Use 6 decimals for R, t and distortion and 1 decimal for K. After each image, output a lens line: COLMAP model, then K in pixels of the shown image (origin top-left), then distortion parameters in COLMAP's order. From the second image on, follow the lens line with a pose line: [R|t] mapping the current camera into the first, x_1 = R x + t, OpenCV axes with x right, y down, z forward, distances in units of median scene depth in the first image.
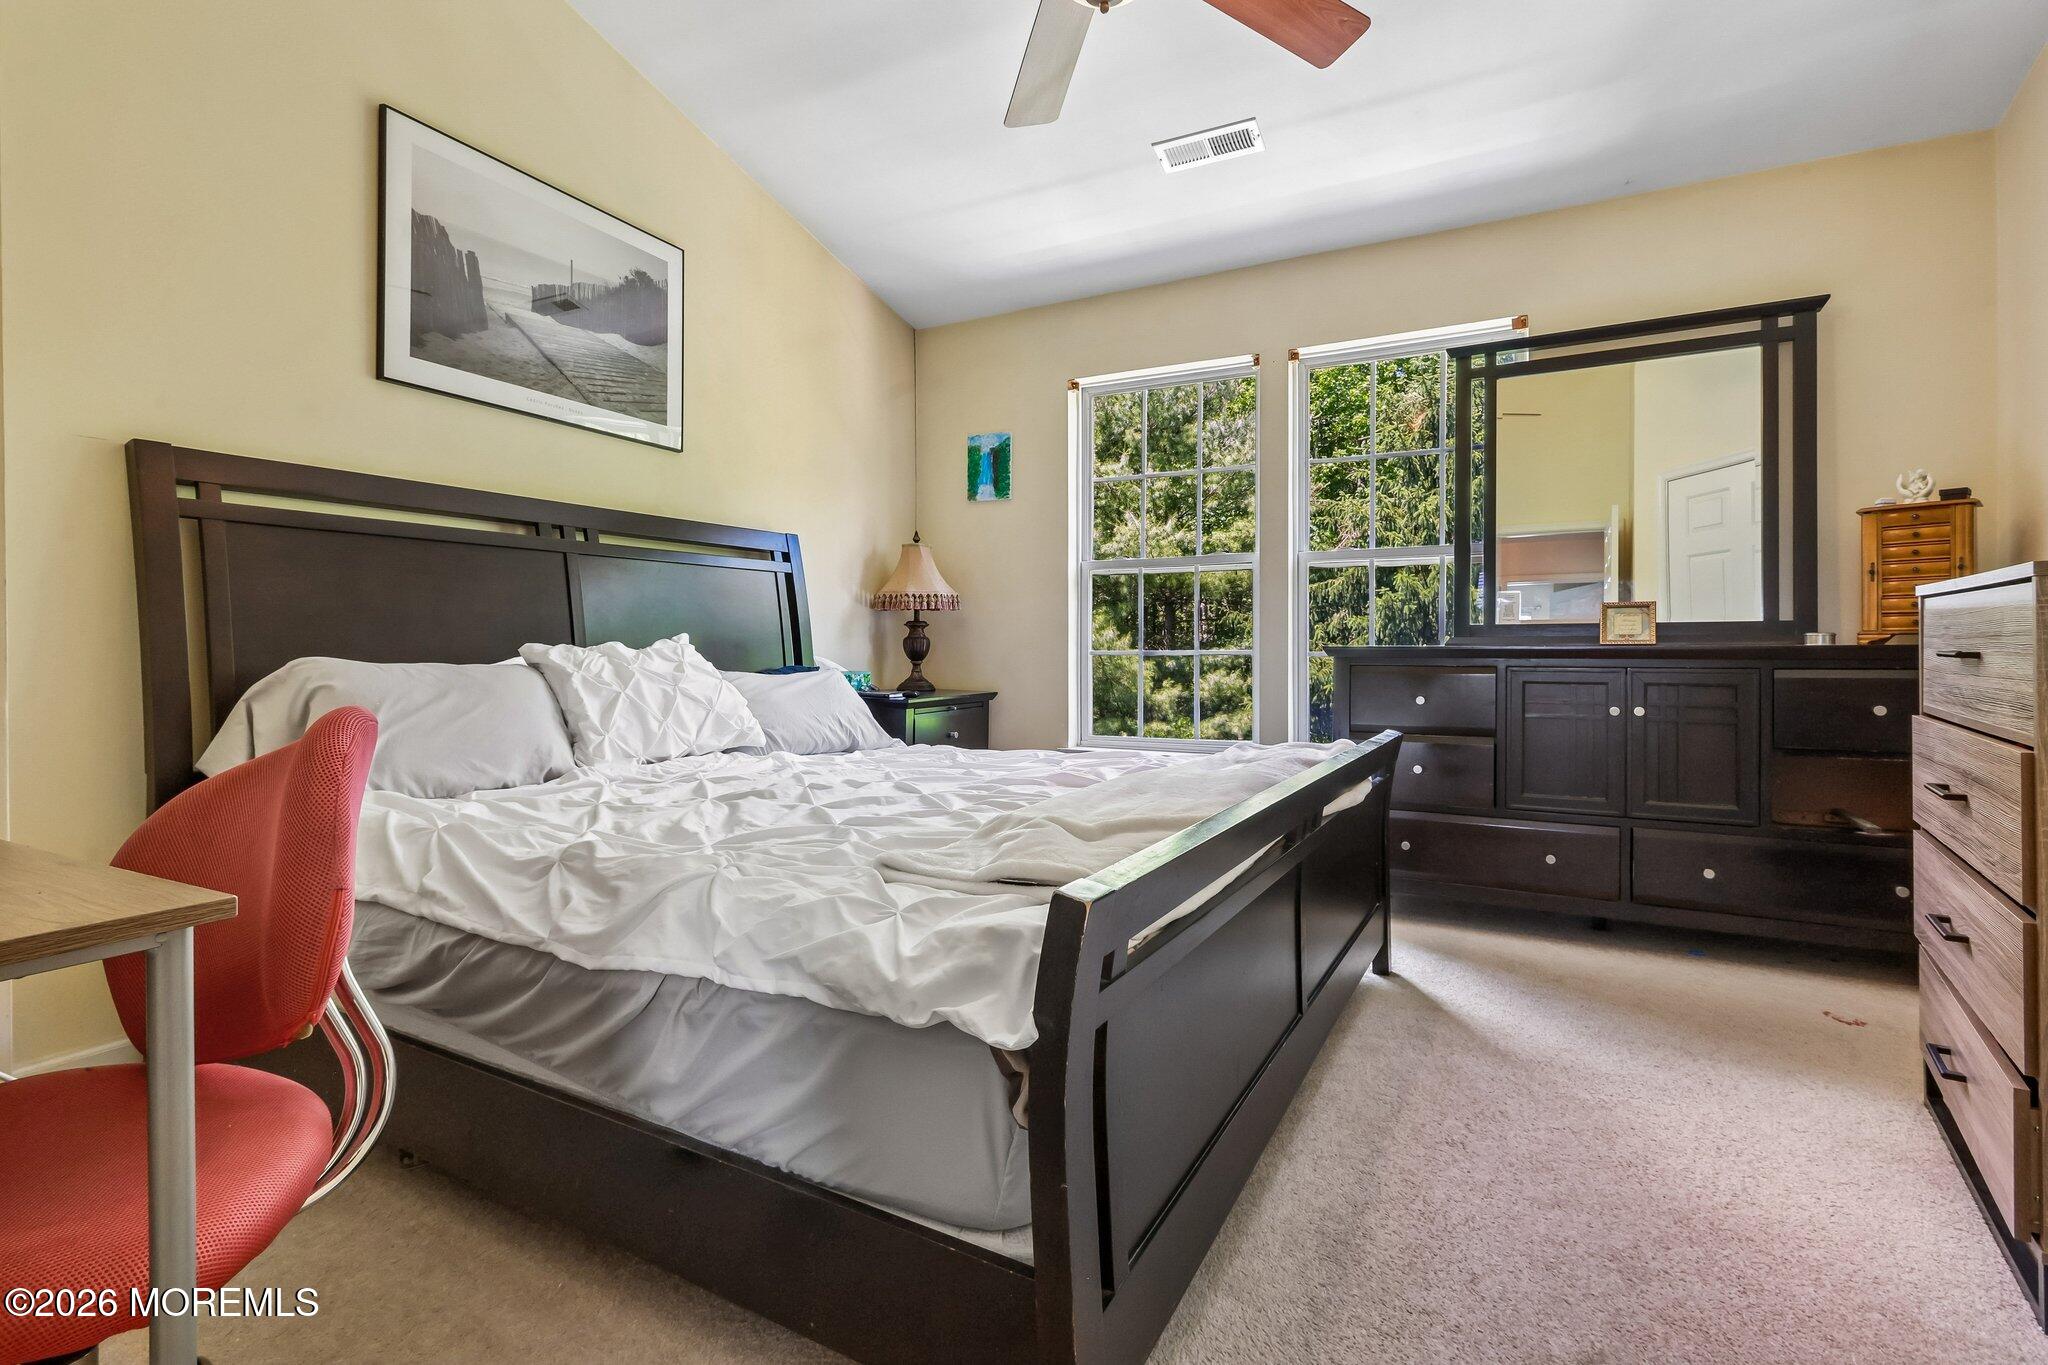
lens RADIAL K [[963.6, 0, 1022.8], [0, 963.6, 653.6], [0, 0, 1]] dist [-0.005075, 0.000043]
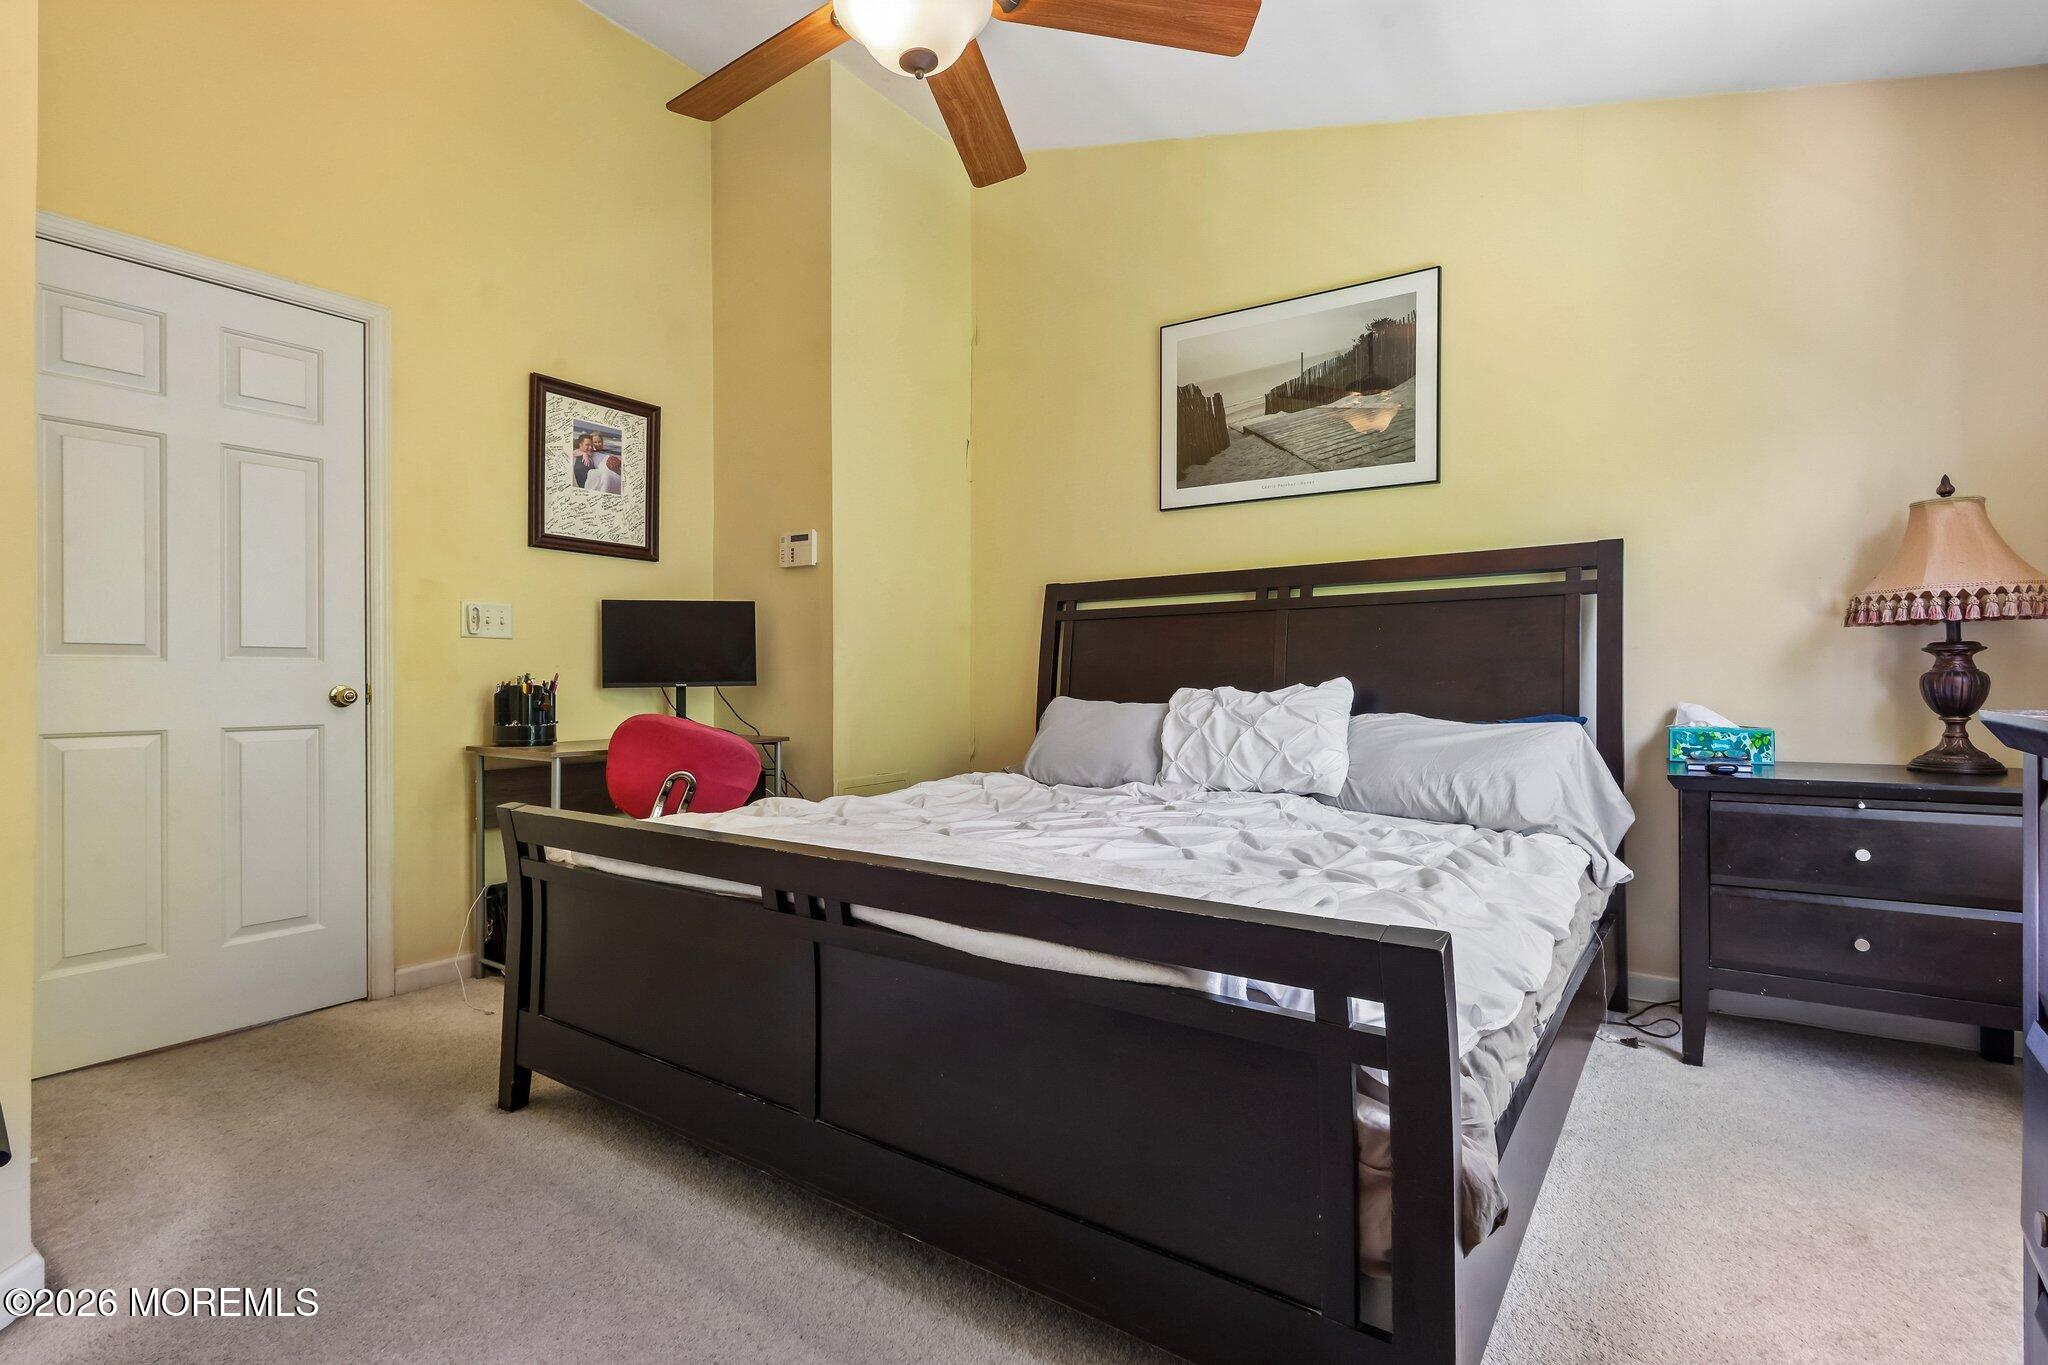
lens RADIAL K [[963.6, 0, 1024.5], [0, 963.6, 679.0], [0, 0, 1]] dist [-0.005075, 0.000043]
pose [[-0.117013, 0.002283, -0.993128, 0.718012], [0.001270, 0.999997, 0.002149, -0.022397], [0.993130, -0.001010, -0.117016, 0.811619]]
